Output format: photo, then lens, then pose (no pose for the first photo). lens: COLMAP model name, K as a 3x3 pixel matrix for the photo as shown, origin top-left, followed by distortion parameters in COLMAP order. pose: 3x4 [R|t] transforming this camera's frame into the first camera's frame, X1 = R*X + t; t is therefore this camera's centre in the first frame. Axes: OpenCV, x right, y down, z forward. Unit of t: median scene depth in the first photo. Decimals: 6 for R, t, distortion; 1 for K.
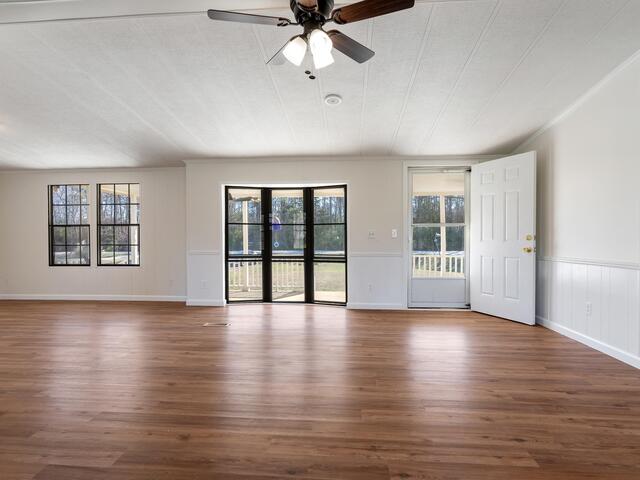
lens RADIAL K [[343.7, 0, 321.1], [0, 343.7, 237.5], [0, 0, 1]] dist [0.004461, -0.003989]
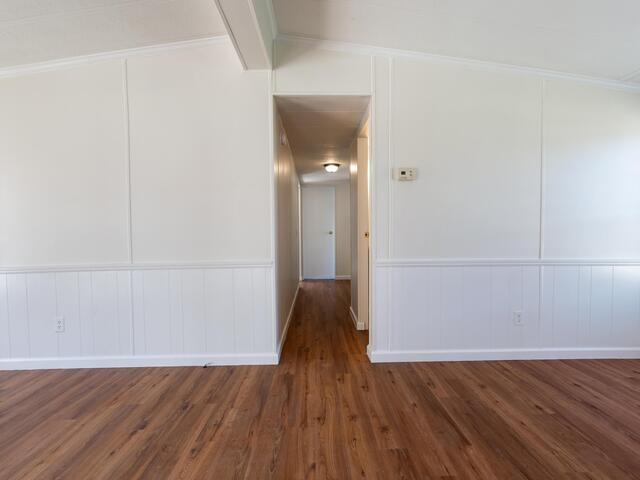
lens RADIAL K [[320.0, 0, 319.2], [0, 320.0, 228.8], [0, 0, 1]] dist [-0.006224, 0.002571]
pose [[-0.084890, 0.016588, 0.996252, -0.040659], [0.018972, 0.999707, -0.015029, -0.002884], [-0.996210, 0.017625, -0.085179, 0.292038]]
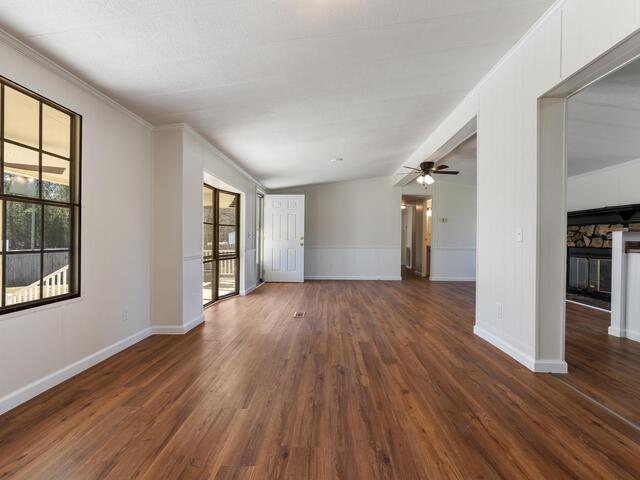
lens RADIAL K [[320.0, 0, 322.8], [0, 320.0, 239.5], [0, 0, 1]] dist [-0.006224, 0.002571]
pose [[-0.059676, -0.000482, 0.998218, -1.086000], [-0.005064, 0.999987, 0.000180, 0.004606], [-0.998205, -0.005044, -0.059678, 0.797557]]
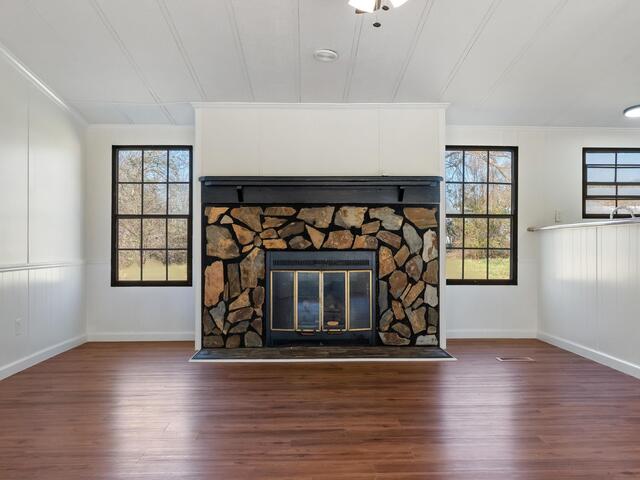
lens RADIAL K [[604.0, 0, 315.7], [0, 604.0, 240.1], [0, 0, 1]] dist [-0.001924, 0.000000]
pose [[-0.994887, 0.001797, -0.100976, 0.093881], [0.001098, 0.999975, 0.006973, 0.003167], [0.100986, 0.006826, -0.994864, 0.885434]]
